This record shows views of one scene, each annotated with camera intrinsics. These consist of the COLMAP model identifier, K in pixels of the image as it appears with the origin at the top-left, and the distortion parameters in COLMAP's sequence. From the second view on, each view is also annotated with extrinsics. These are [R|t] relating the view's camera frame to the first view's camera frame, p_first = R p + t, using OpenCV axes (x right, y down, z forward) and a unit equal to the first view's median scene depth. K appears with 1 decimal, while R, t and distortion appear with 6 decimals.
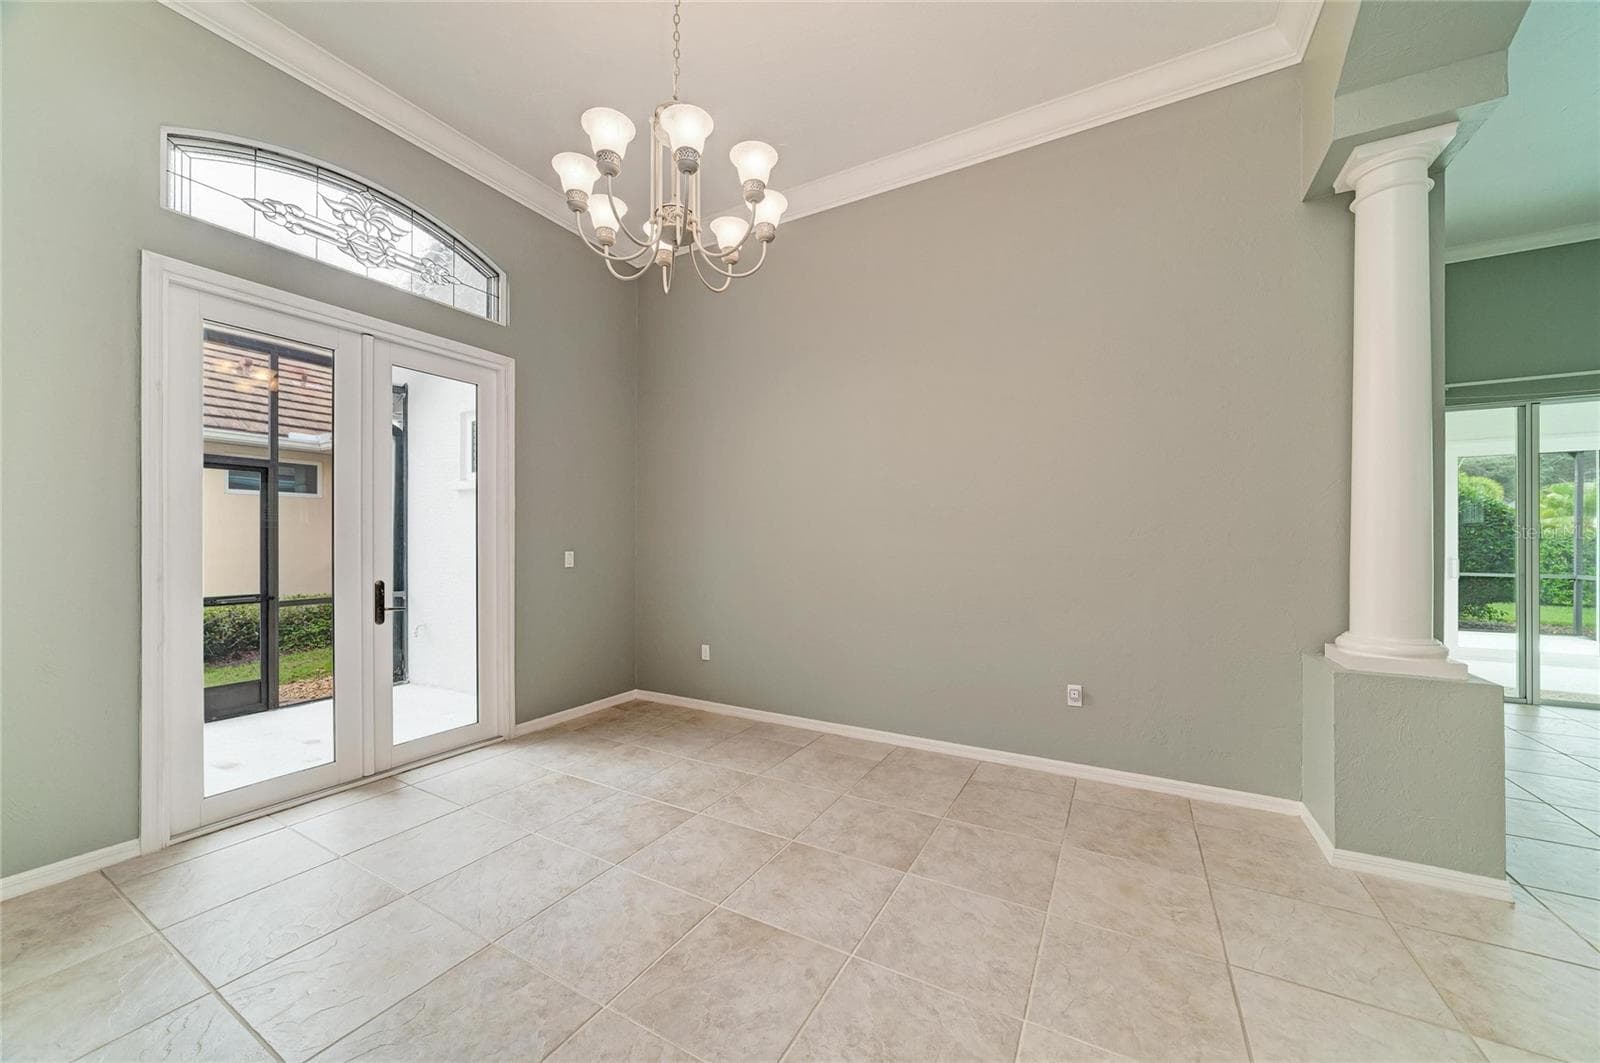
lens RADIAL K [[575.5, 0, 808.0], [0, 575.5, 539.5], [0, 0, 1]] dist [-0.011619, 0.000659]
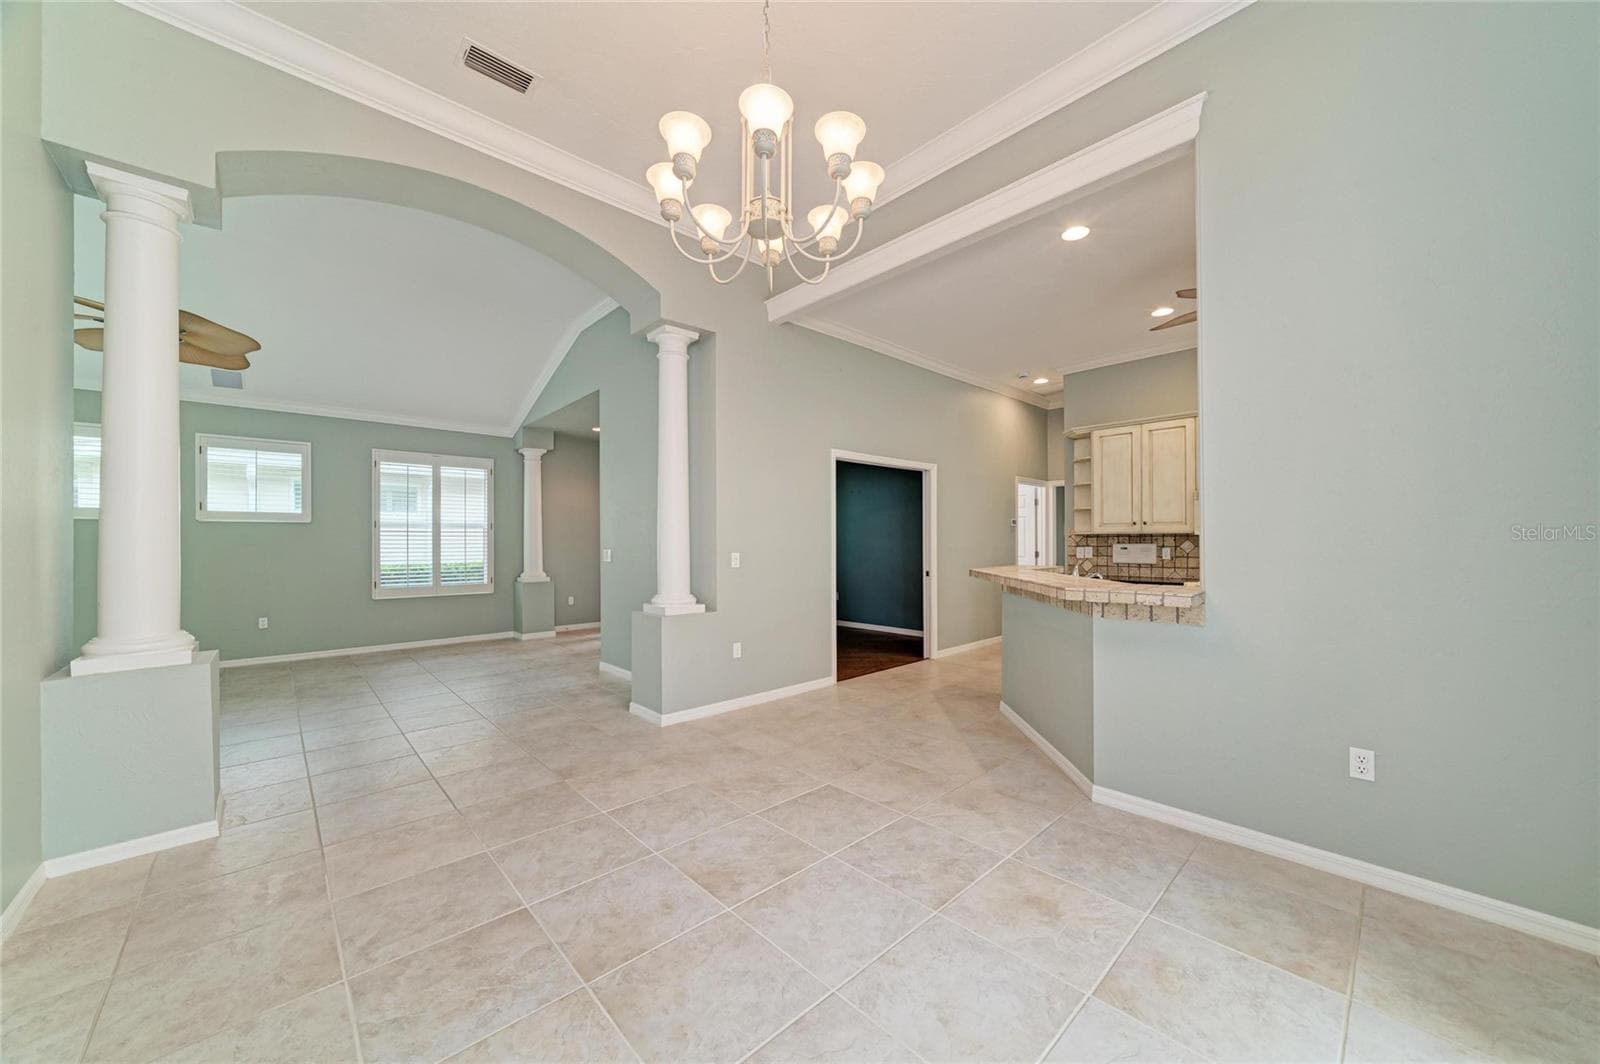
lens RADIAL K [[575.5, 0, 813.2], [0, 575.5, 540.4], [0, 0, 1]] dist [-0.011619, 0.000659]
pose [[-0.954970, 0.005483, 0.296651, -0.430458], [0.003680, 0.999971, -0.006636, 0.003356], [-0.296679, -0.005245, -0.954963, 1.388565]]
